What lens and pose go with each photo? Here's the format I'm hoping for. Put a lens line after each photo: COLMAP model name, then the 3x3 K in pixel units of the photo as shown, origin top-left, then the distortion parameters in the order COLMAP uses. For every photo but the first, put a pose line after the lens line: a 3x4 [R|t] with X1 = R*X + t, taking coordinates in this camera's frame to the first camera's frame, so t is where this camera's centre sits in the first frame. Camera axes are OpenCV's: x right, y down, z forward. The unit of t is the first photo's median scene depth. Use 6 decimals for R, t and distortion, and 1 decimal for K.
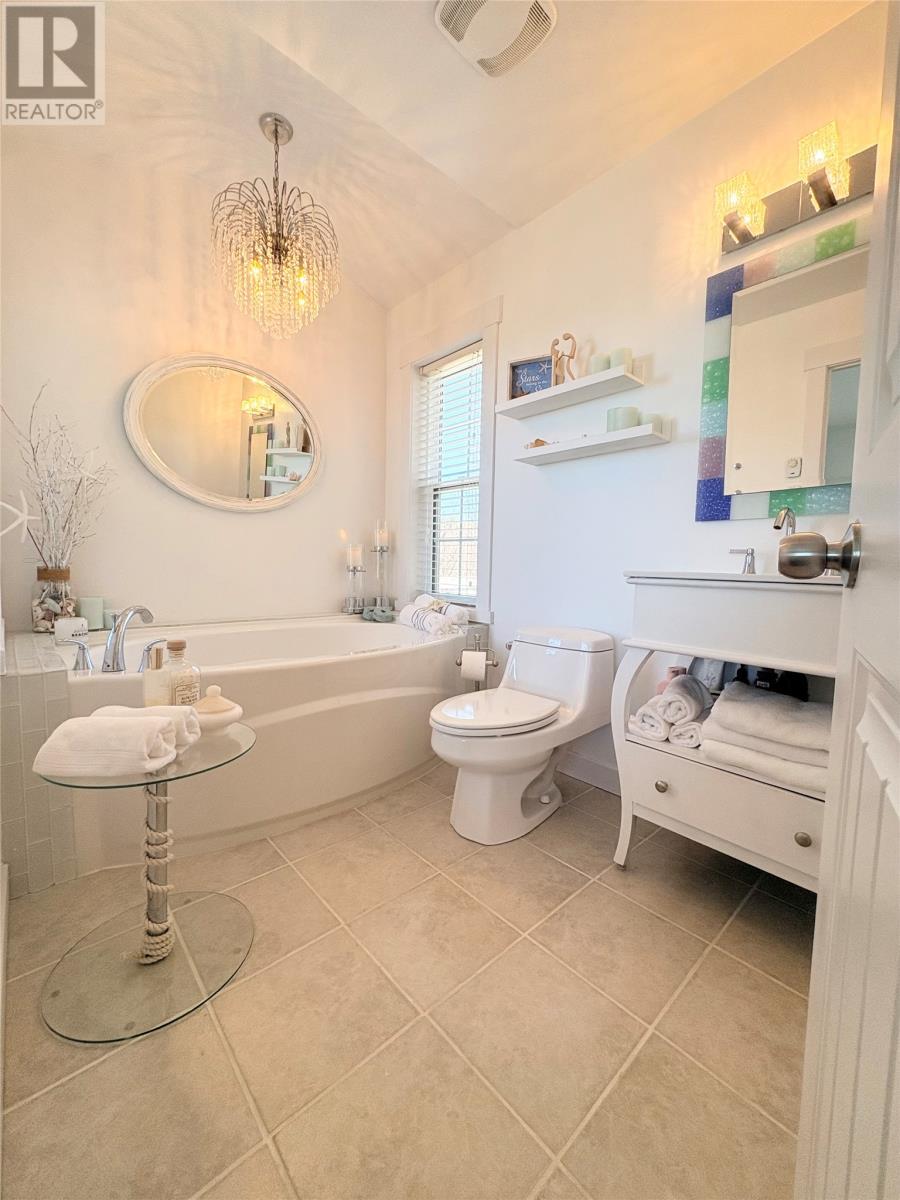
lens RADIAL K [[478.3, 0, 450.0], [0, 478.3, 600.0], [0, 0, 1]] dist [-0.001334, 0.000025]
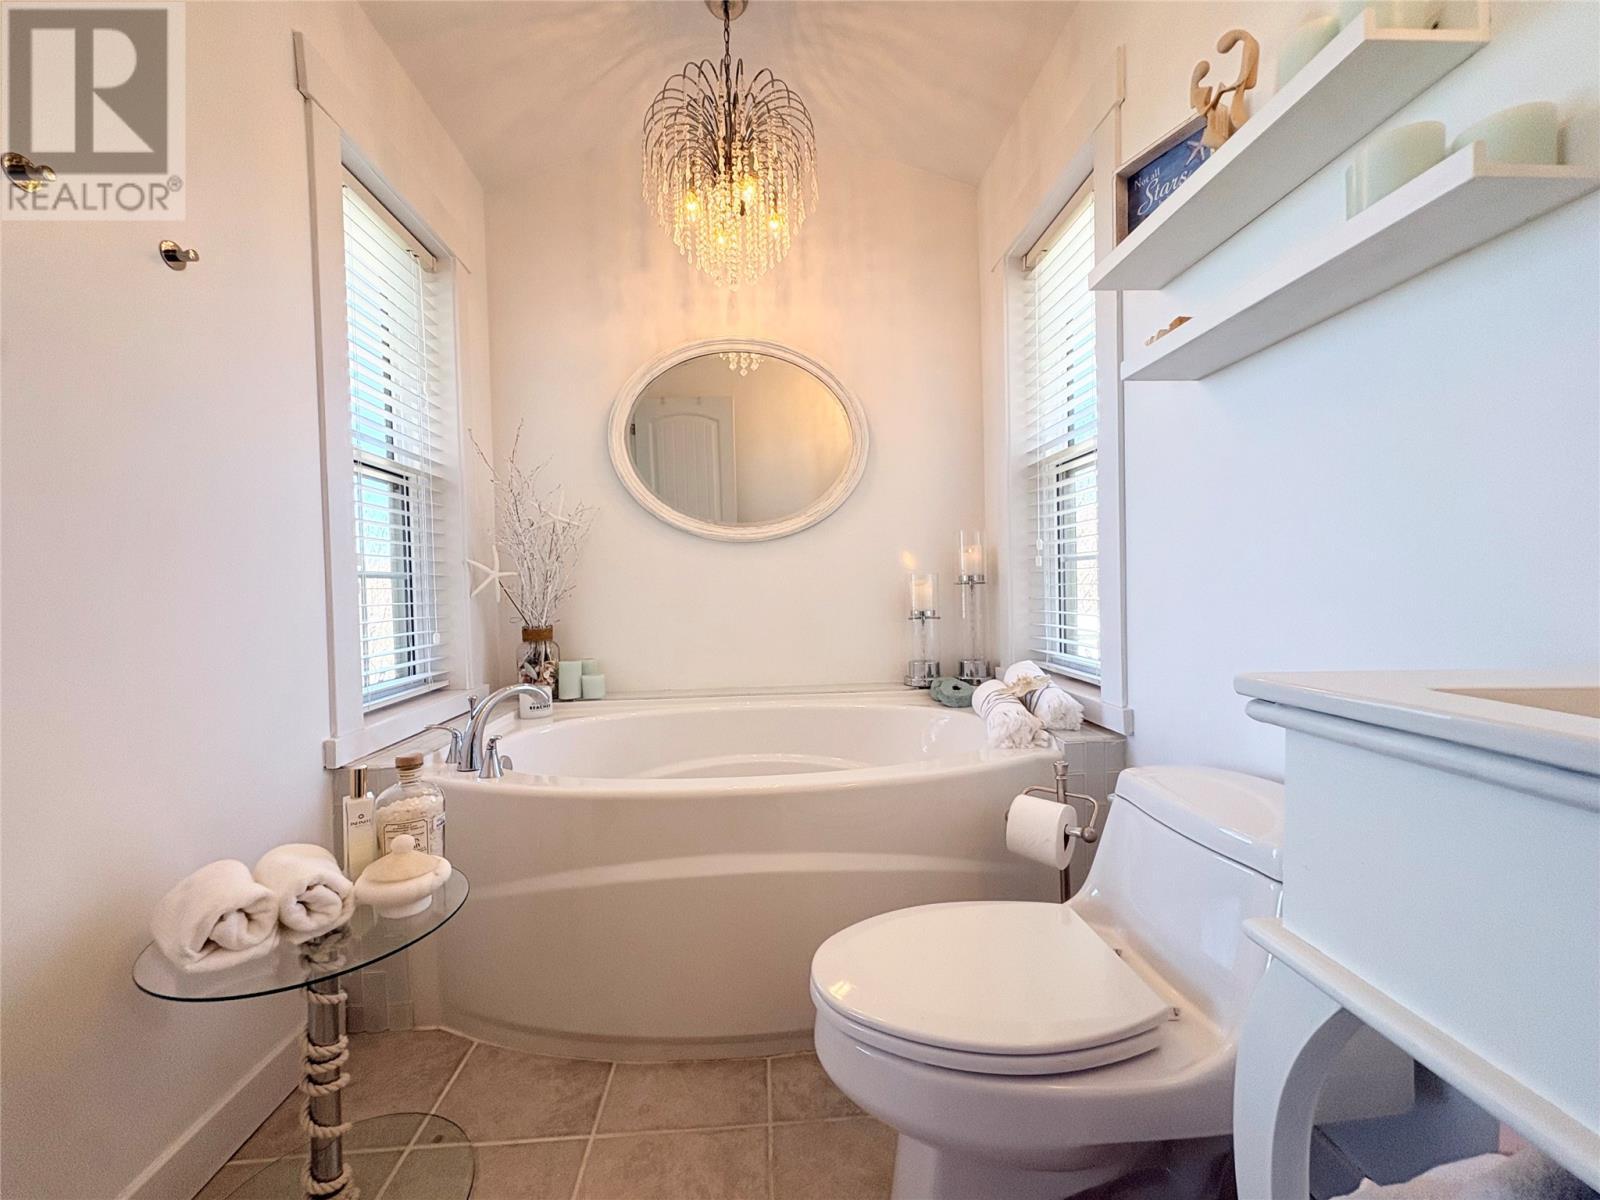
lens RADIAL K [[637.7, 0, 800.0], [0, 637.7, 600.0], [0, 0, 1]] dist [-0.001334, 0.000025]
pose [[0.775789, -0.027043, -0.630412, 0.262095], [-0.006008, 0.998719, -0.050236, -0.054941], [0.630963, 0.042760, 0.774633, 0.351305]]
